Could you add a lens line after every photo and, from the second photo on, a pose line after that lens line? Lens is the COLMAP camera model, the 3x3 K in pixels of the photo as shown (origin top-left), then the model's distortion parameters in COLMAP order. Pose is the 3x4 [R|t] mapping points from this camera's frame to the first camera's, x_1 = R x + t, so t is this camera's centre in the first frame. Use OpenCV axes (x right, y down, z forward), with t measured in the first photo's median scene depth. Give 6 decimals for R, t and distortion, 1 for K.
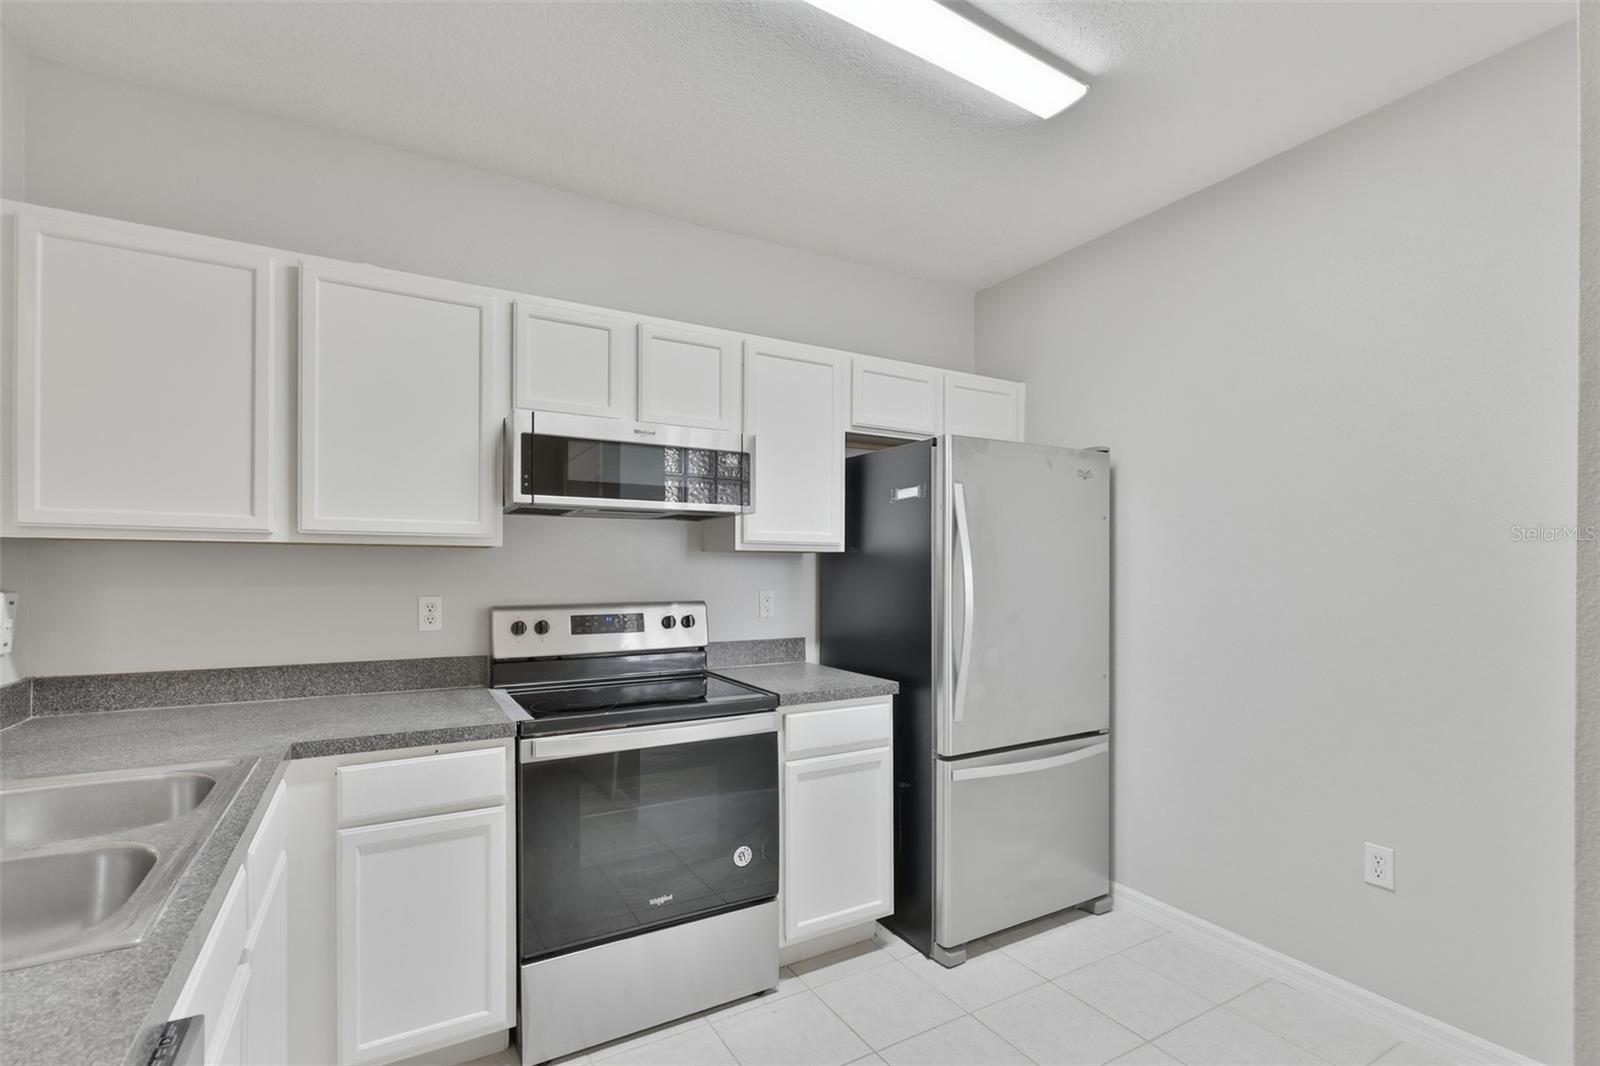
lens RADIAL K [[708.2, 0, 793.4], [0, 708.2, 560.8], [0, 0, 1]] dist [-0.001189, 0.000308]
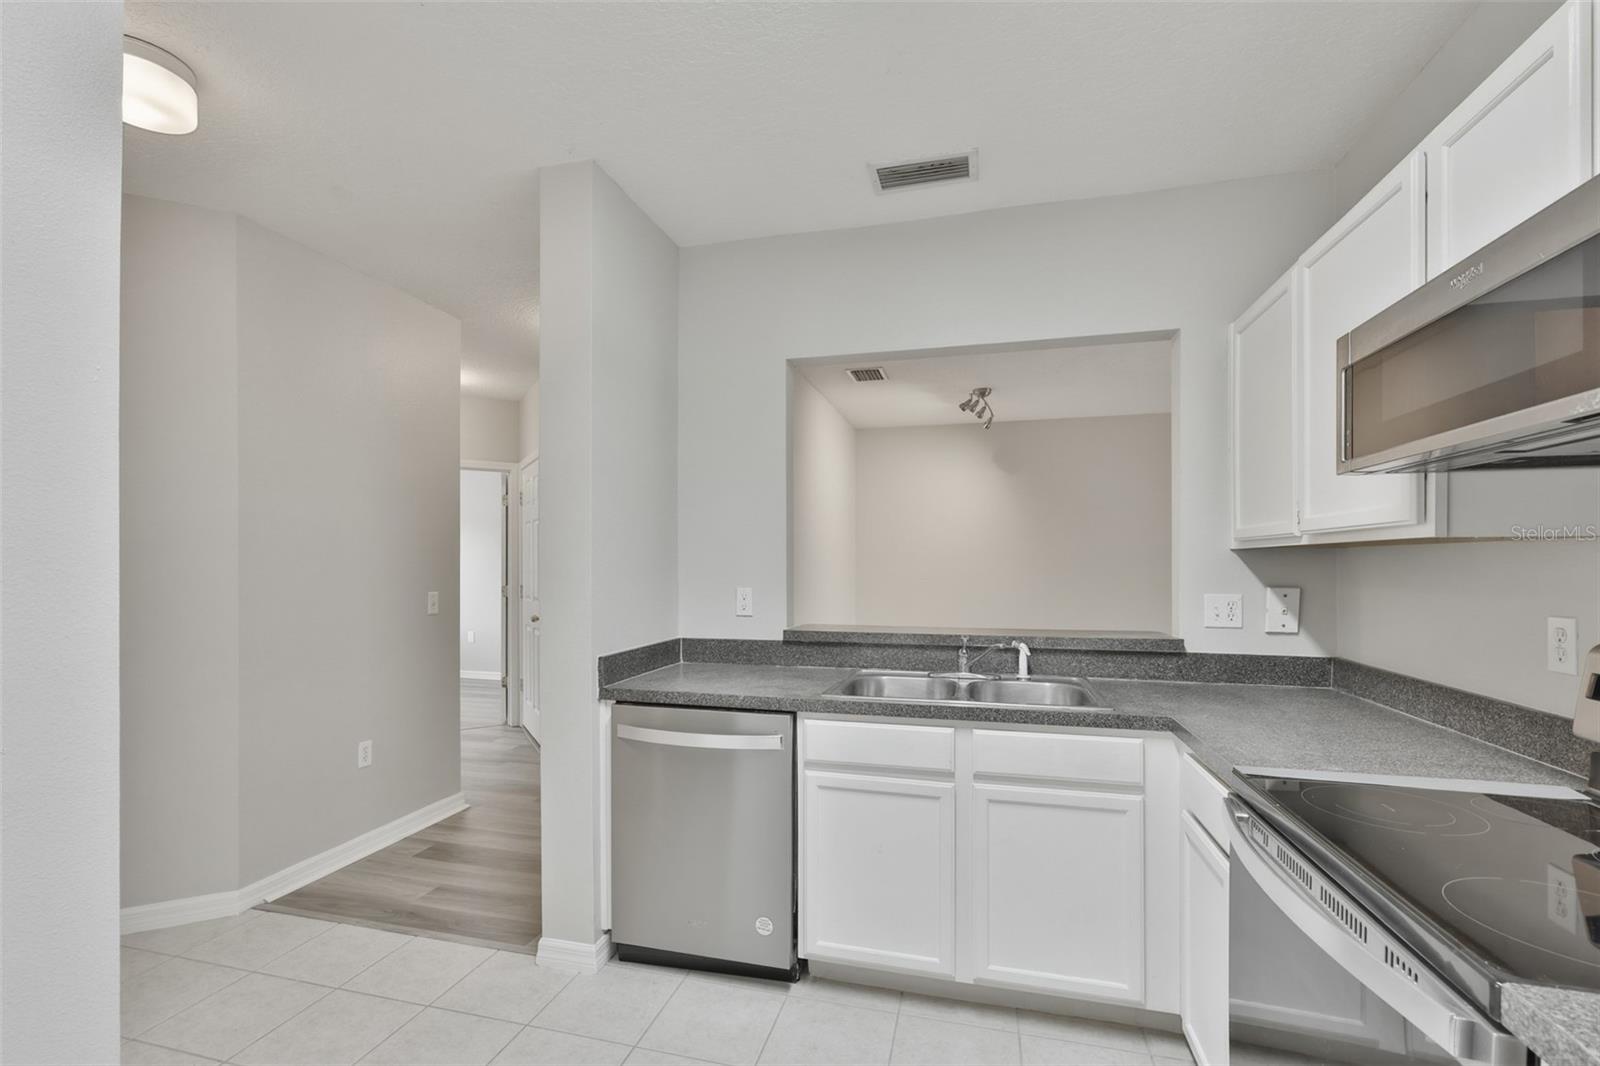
lens RADIAL K [[708.2, 0, 793.4], [0, 708.2, 560.8], [0, 0, 1]] dist [-0.001189, 0.000308]
pose [[-0.704812, -0.008587, -0.709342, 0.411049], [0.004711, 0.999848, -0.016784, 0.008148], [0.709378, -0.015172, -0.704665, 0.982902]]
